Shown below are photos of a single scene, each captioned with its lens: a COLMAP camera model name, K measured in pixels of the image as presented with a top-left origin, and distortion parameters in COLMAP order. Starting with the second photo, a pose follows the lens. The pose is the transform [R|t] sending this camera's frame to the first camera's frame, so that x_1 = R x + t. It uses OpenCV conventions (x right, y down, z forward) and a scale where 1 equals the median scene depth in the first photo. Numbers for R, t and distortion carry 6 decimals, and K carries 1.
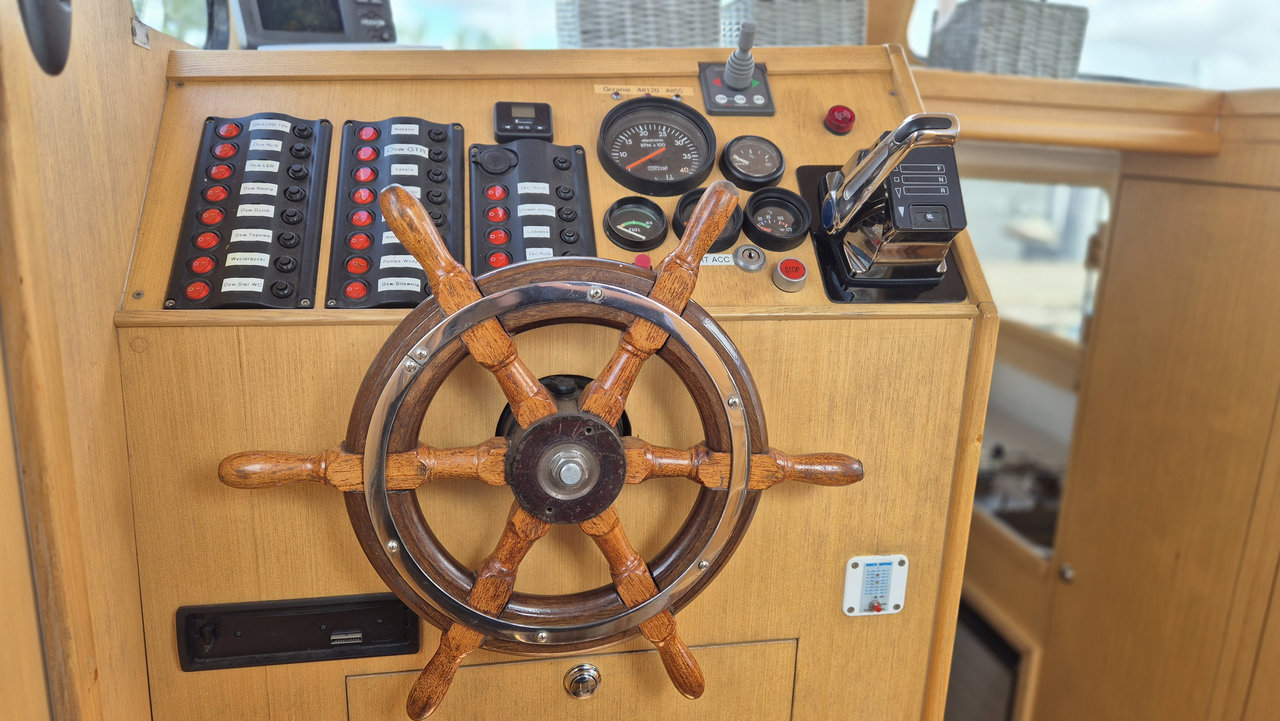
lens RADIAL K [[888.9, 0, 644.3], [0, 888.9, 338.0], [0, 0, 1]] dist [0.043792, -0.004228]
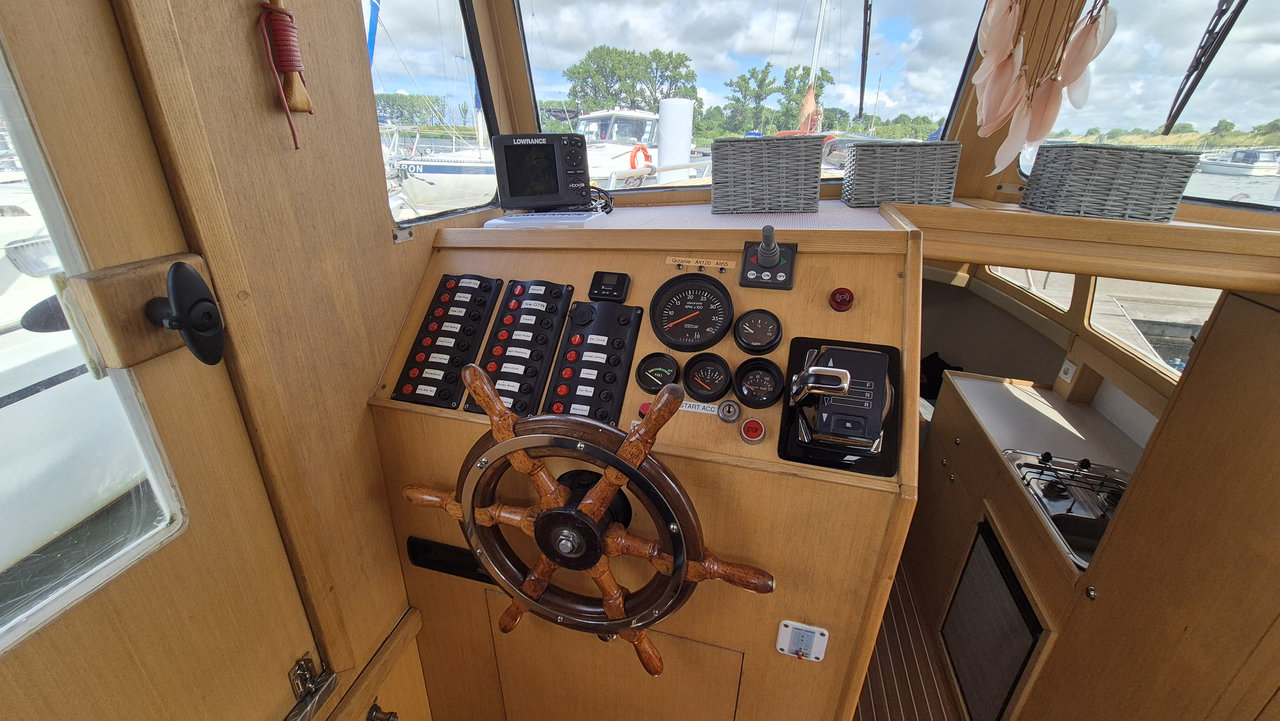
lens RADIAL K [[523.9, 0, 640.0], [0, 523.9, 360.5], [0, 0, 1]] dist [-0.000115, -0.000069]
pose [[0.901131, 0.156368, -0.404365, 0.294790], [-0.087665, 0.979145, 0.183275, -0.288905], [0.424590, -0.129706, 0.896047, 0.206622]]
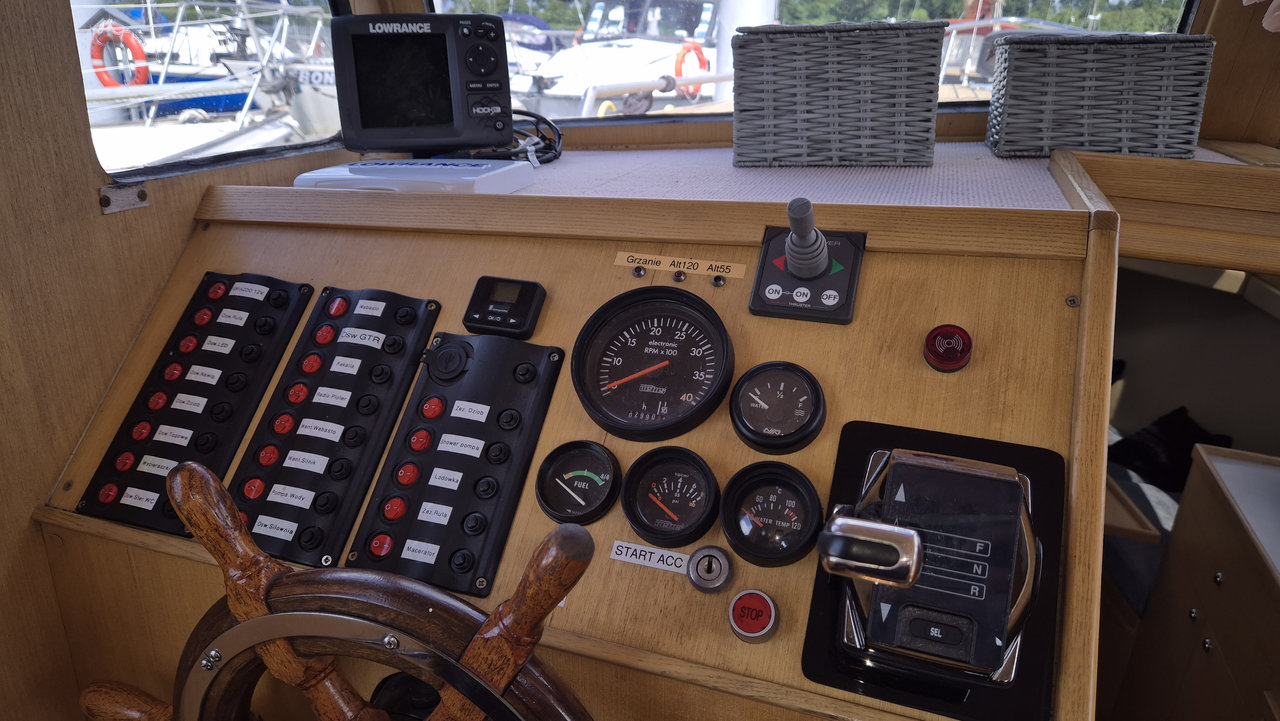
lens RADIAL K [[871.9, 0, 640.0], [0, 871.9, 360.5], [0, 0, 1]] dist [0.088034, -0.102167]
pose [[0.878523, 0.163906, -0.448701, 0.330508], [-0.107815, 0.983090, 0.148019, -0.325170], [0.465375, -0.081662, 0.881338, 0.368035]]
